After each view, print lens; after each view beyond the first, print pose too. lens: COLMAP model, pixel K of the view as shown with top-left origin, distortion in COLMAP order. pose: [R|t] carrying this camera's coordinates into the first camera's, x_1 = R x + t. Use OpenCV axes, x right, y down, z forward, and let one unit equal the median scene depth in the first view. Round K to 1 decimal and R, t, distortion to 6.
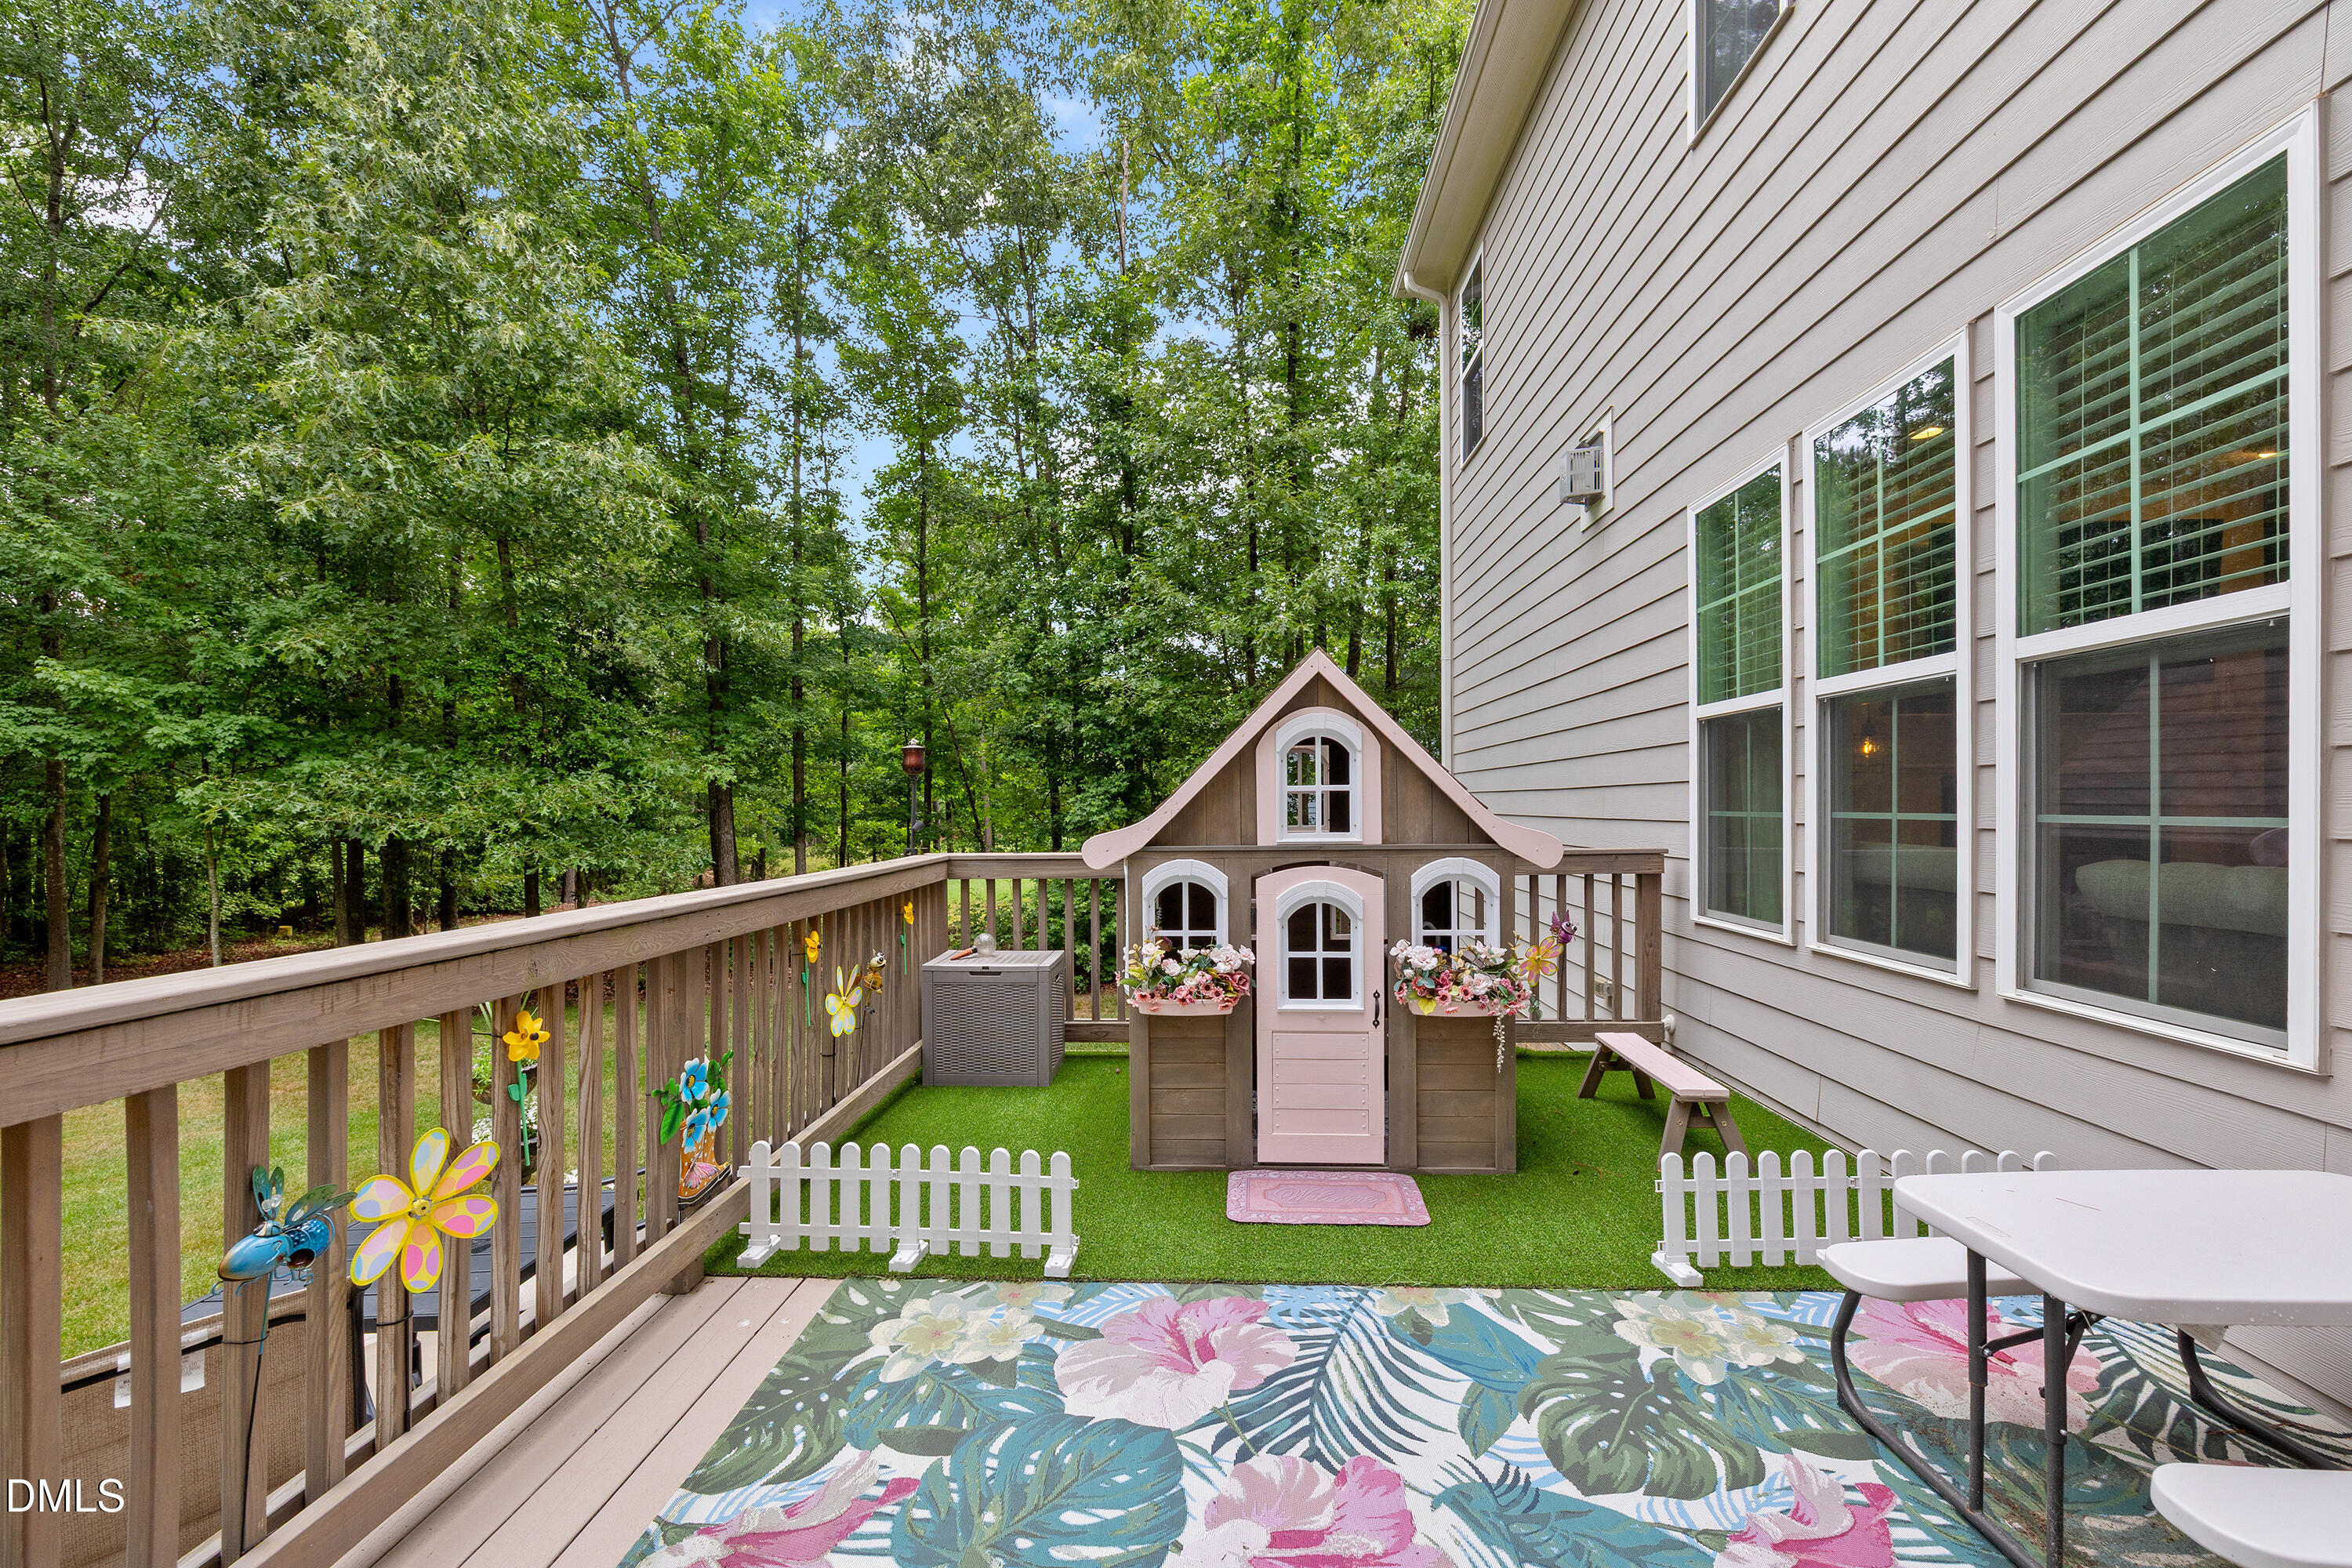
lens RADIAL K [[976.3, 0, 1213.3], [0, 976.3, 809.7], [0, 0, 1]] dist [0.002440, 0.000315]
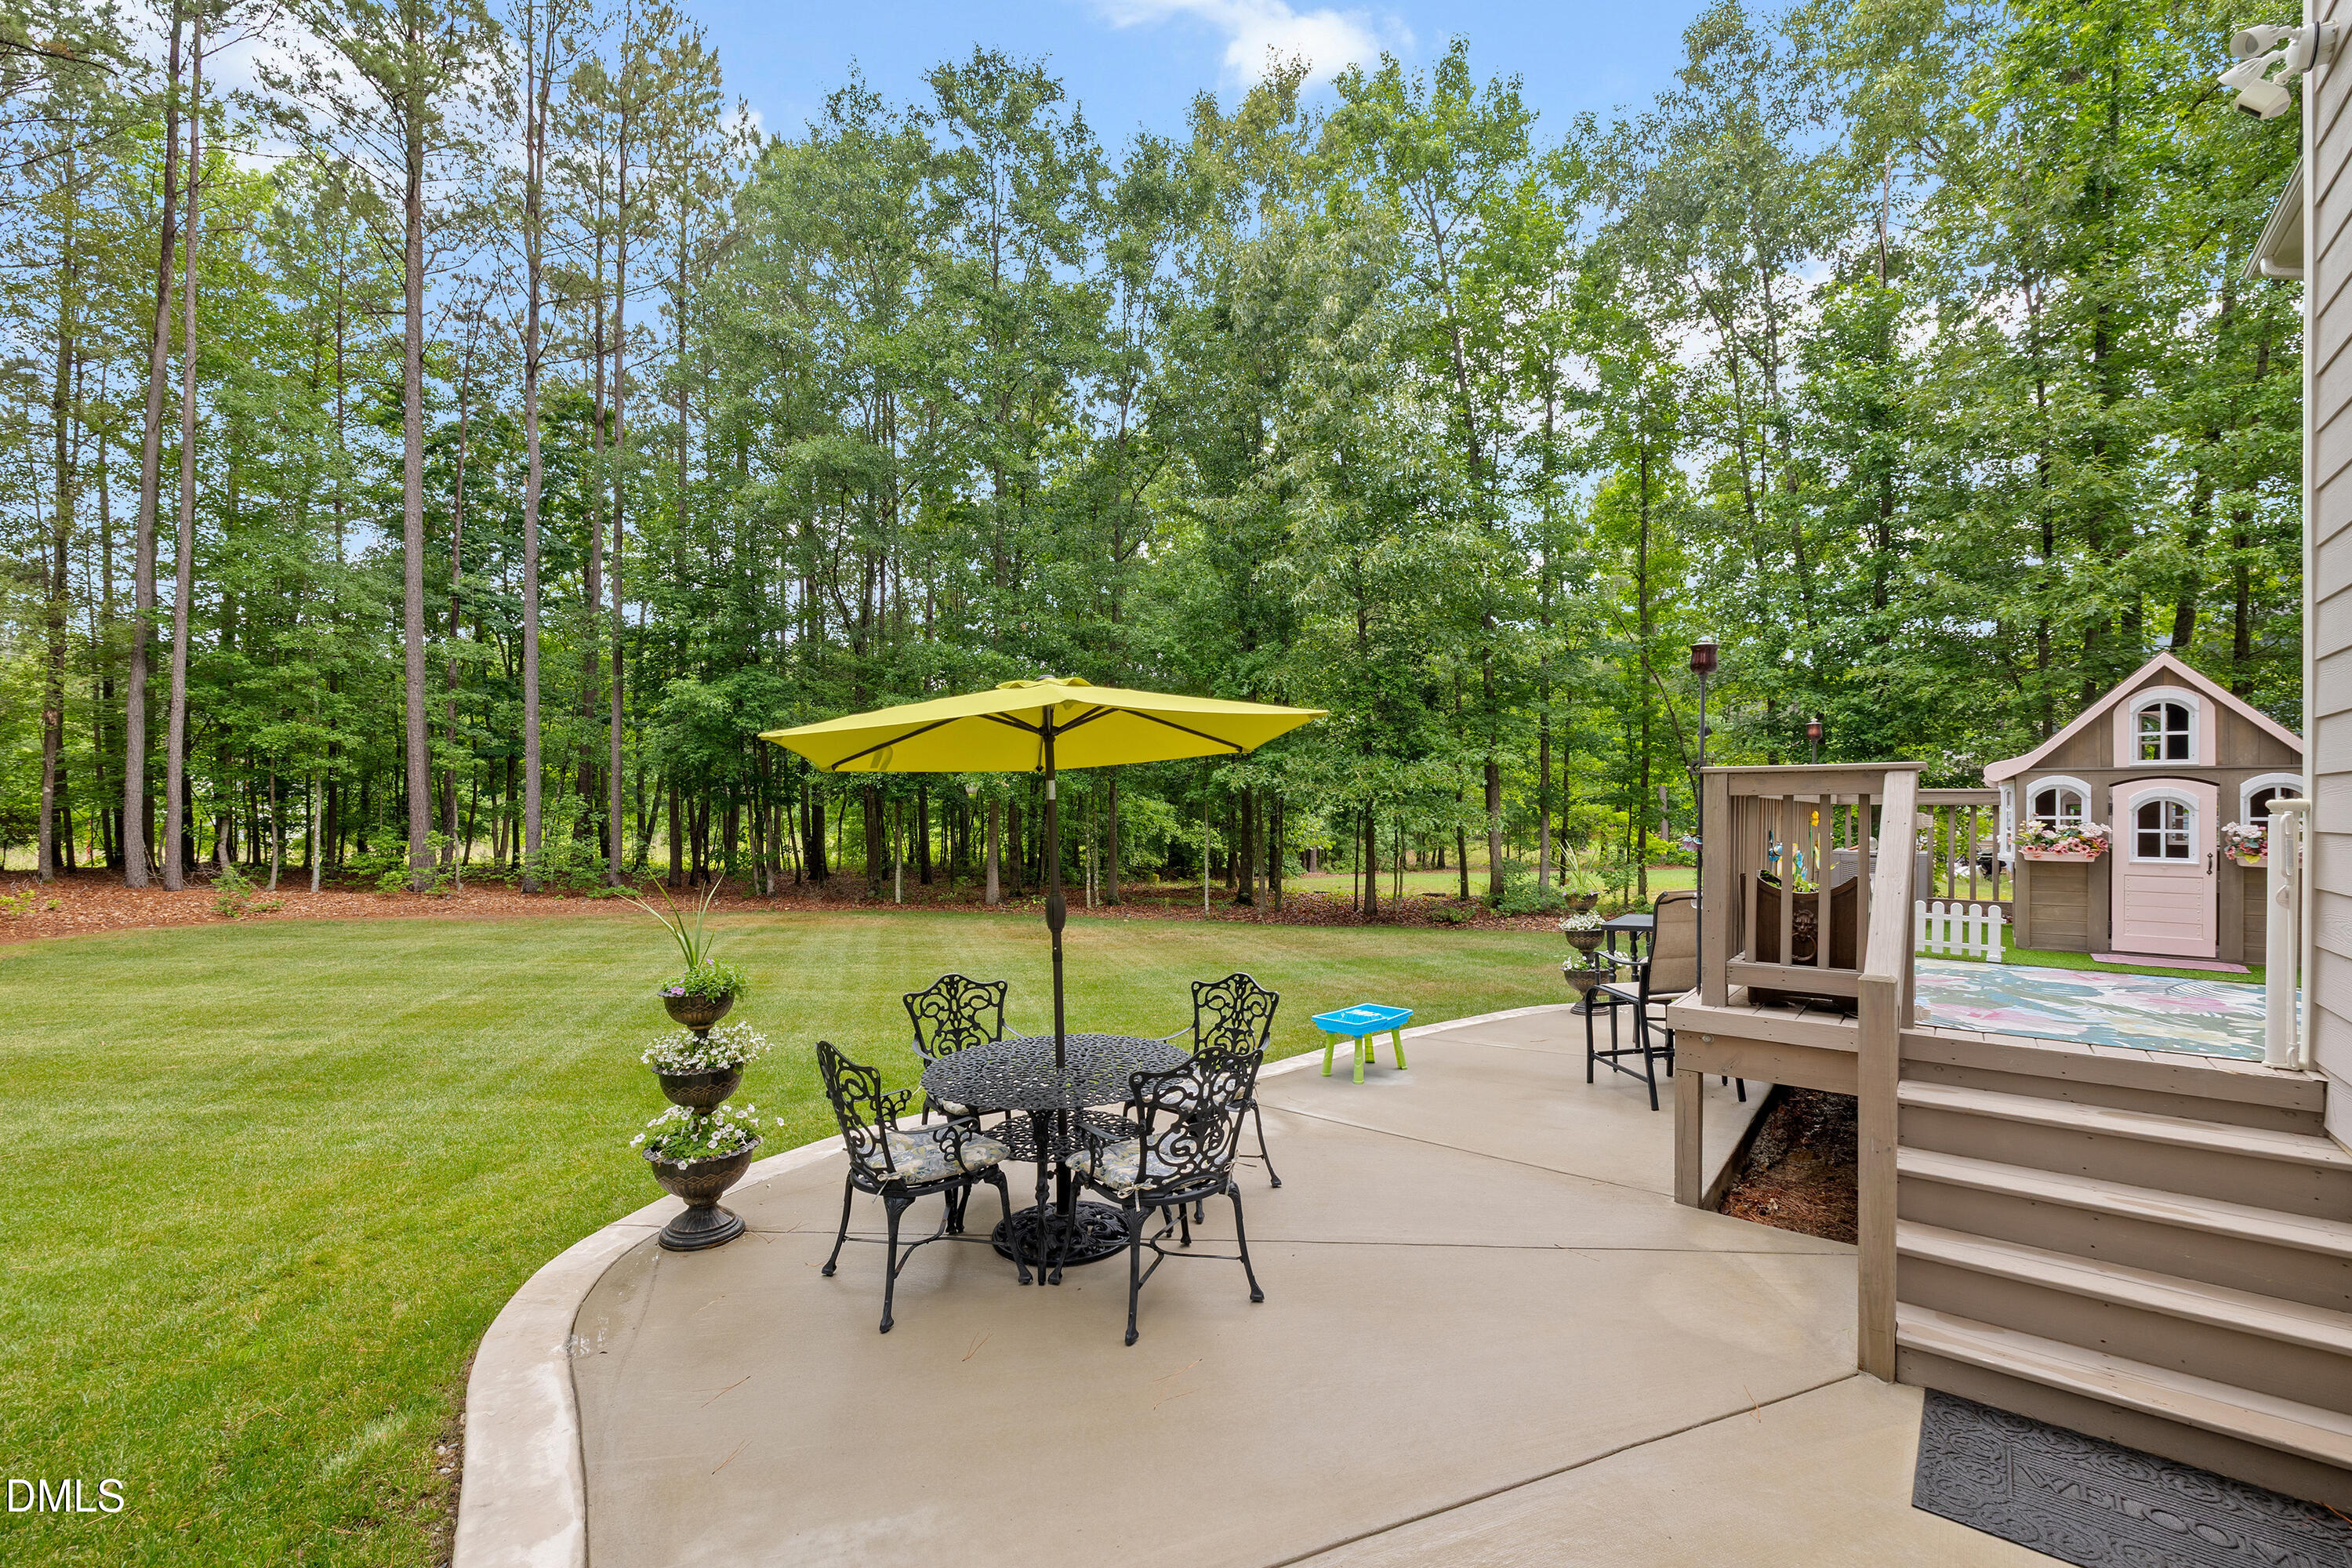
lens RADIAL K [[964.8, 0, 1221.7], [0, 964.8, 785.4], [0, 0, 1]] dist [0.001336, 0.000111]
pose [[0.801249, 0.006497, -0.598295, -0.197252], [-0.020737, 0.999642, -0.016917, 0.130687], [0.597971, 0.025961, 0.801097, -1.319174]]
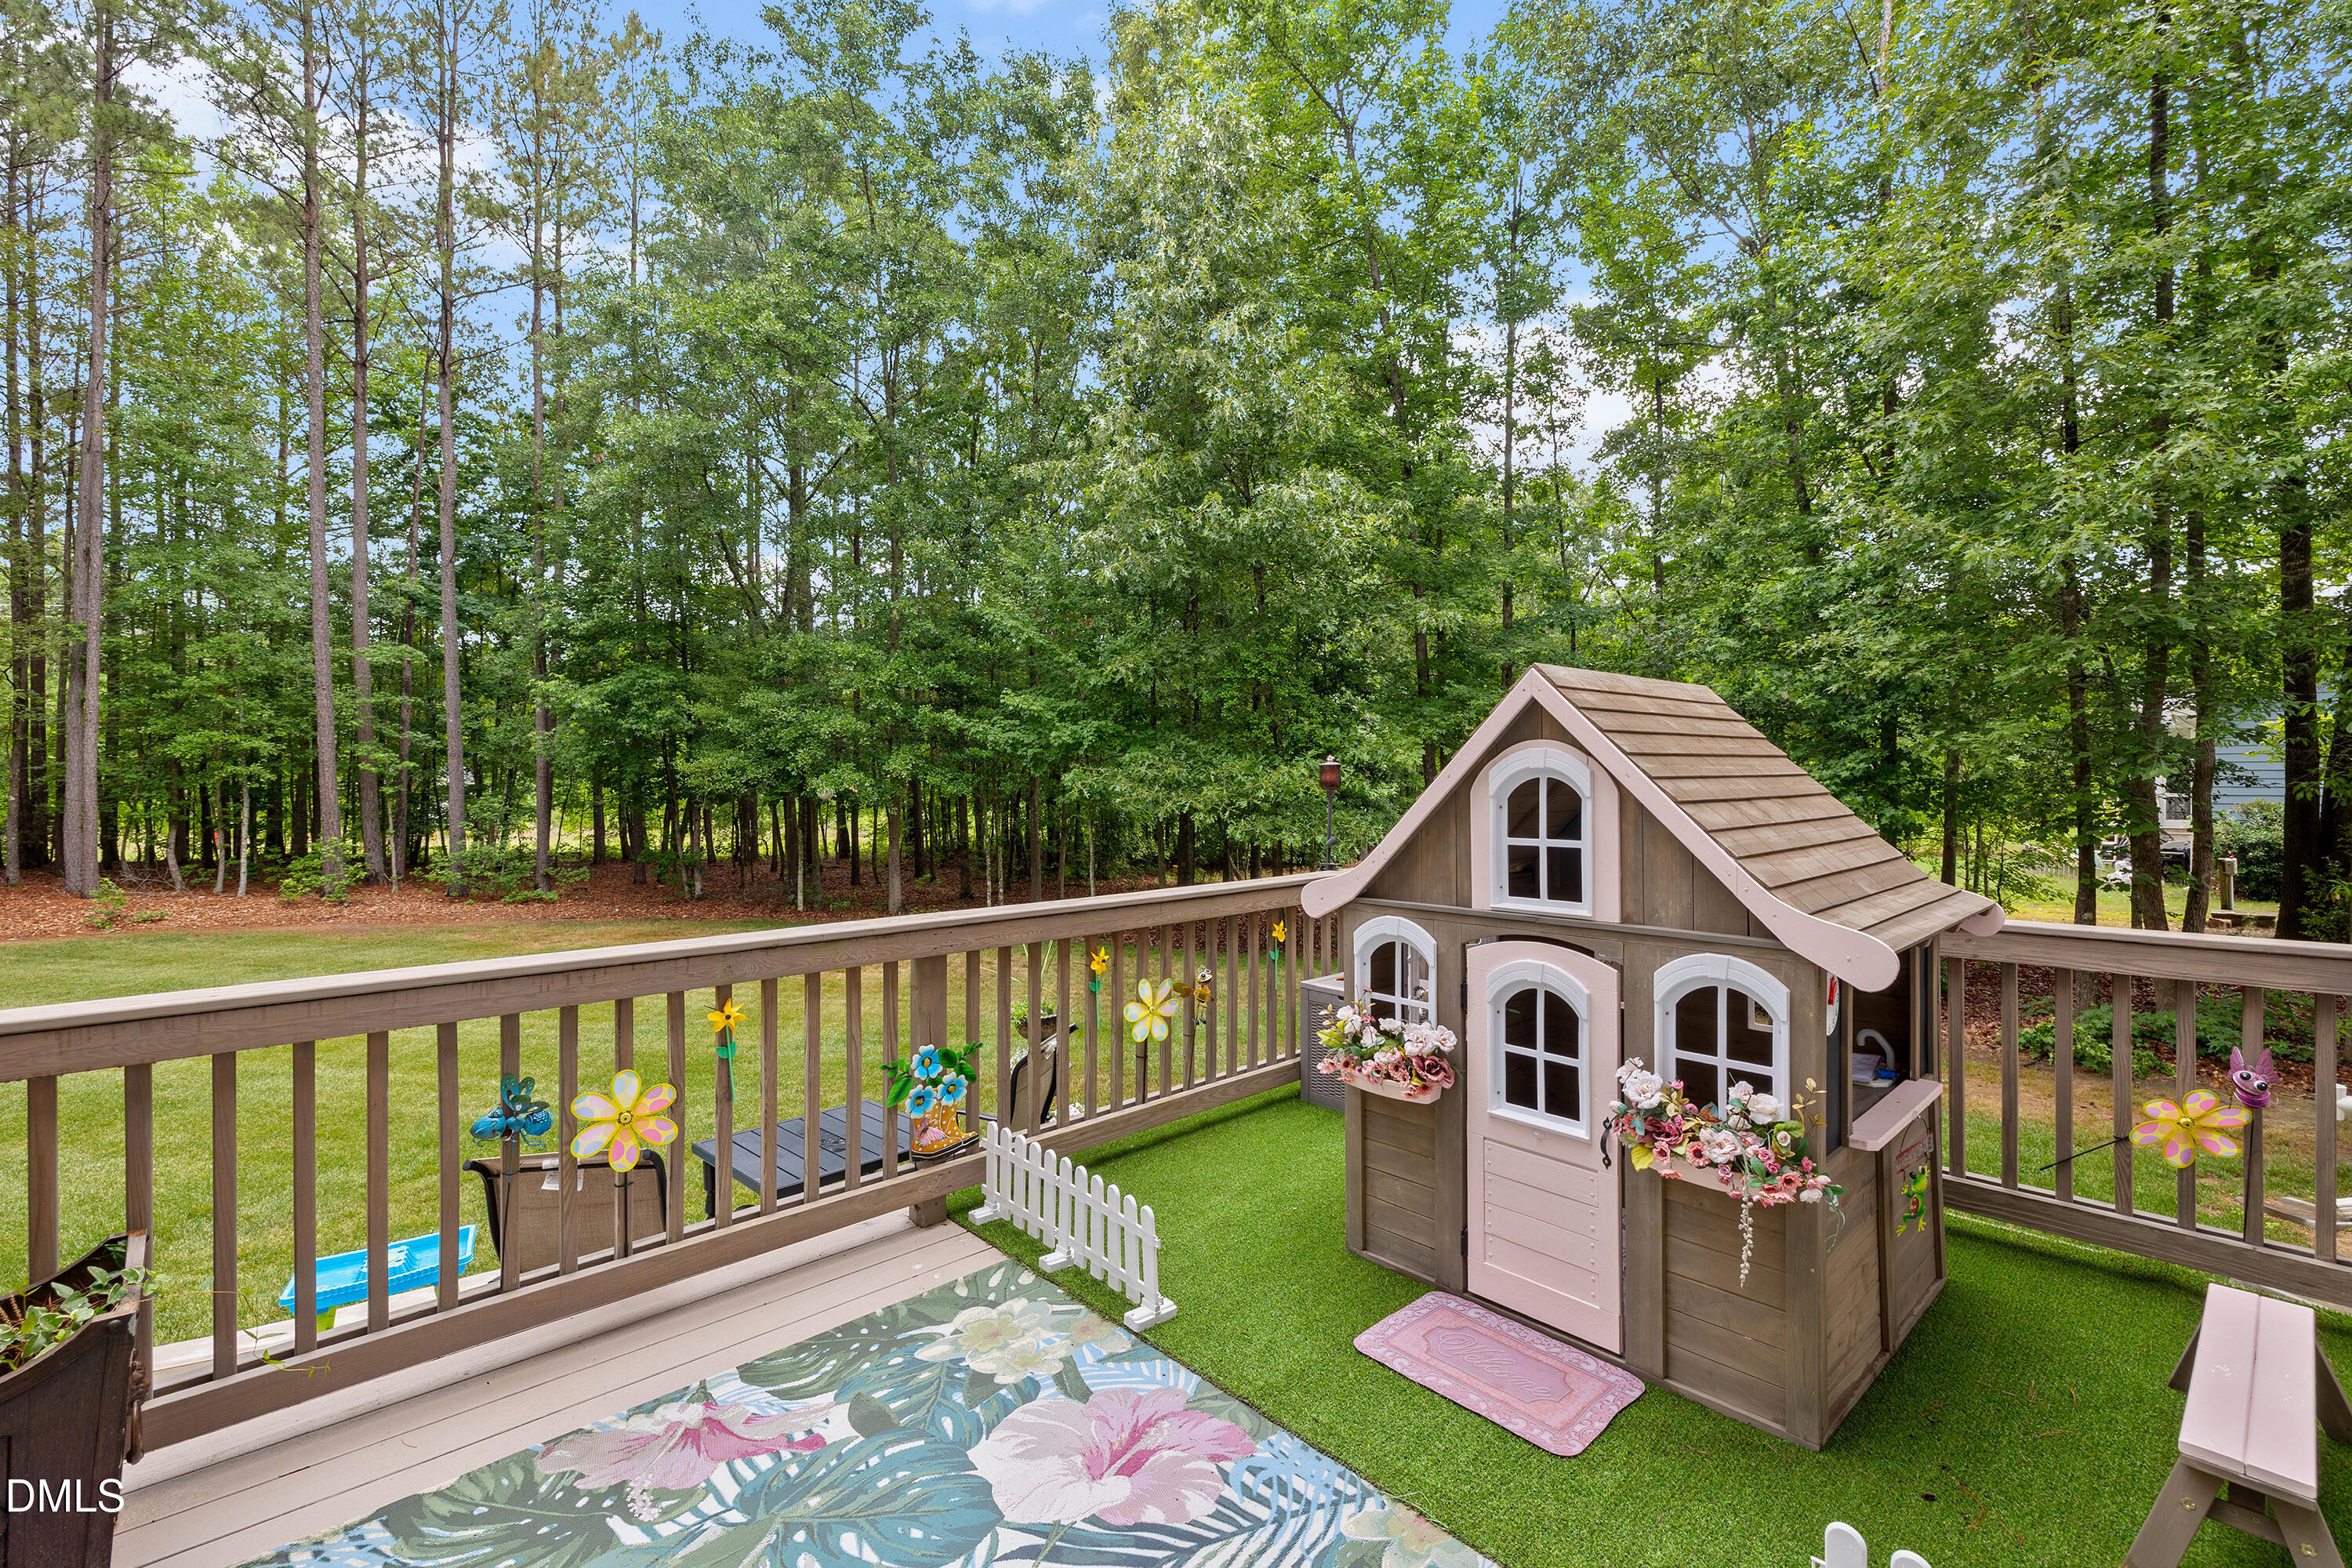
lens RADIAL K [[991.8, 0, 1176.0], [0, 991.8, 784.0], [0, 0, 1]] dist [0.001566, 0.000240]
pose [[0.724607, 0.010490, -0.689083, 0.441780], [-0.010486, 0.999936, 0.004195, -0.069622], [0.689083, 0.004186, 0.724671, 0.217200]]
